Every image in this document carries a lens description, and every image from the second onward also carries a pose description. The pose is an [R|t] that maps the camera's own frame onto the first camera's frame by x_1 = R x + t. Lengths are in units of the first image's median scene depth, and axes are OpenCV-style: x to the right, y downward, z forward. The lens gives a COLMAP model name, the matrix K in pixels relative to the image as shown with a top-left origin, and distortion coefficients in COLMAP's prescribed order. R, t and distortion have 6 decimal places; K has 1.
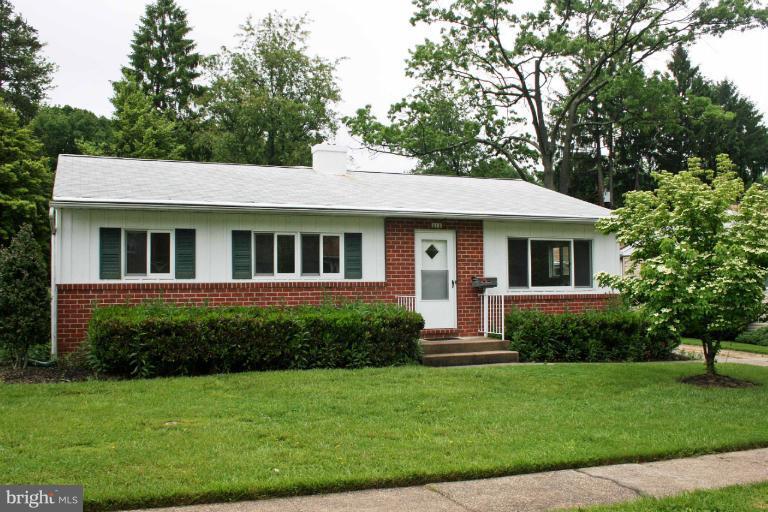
lens RADIAL K [[646.7, 0, 384.0], [0, 646.7, 256.0], [0, 0, 1]] dist [-0.134647, 0.150571]
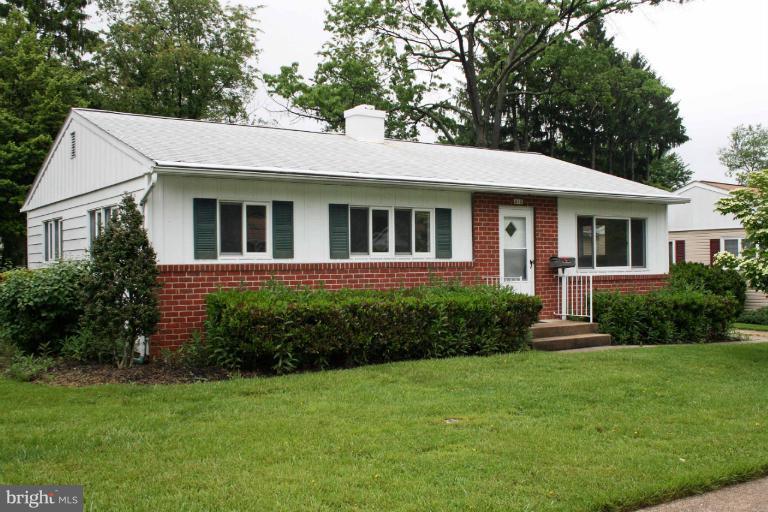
lens RADIAL K [[722.7, 0, 383.9], [0, 722.7, 239.8], [0, 0, 1]] dist [-0.080223, -0.004294]
pose [[0.981754, 0.005701, 0.190067, -0.315587], [-0.007346, 0.999941, 0.007951, 0.001186], [-0.190011, -0.009202, 0.981739, 0.011677]]
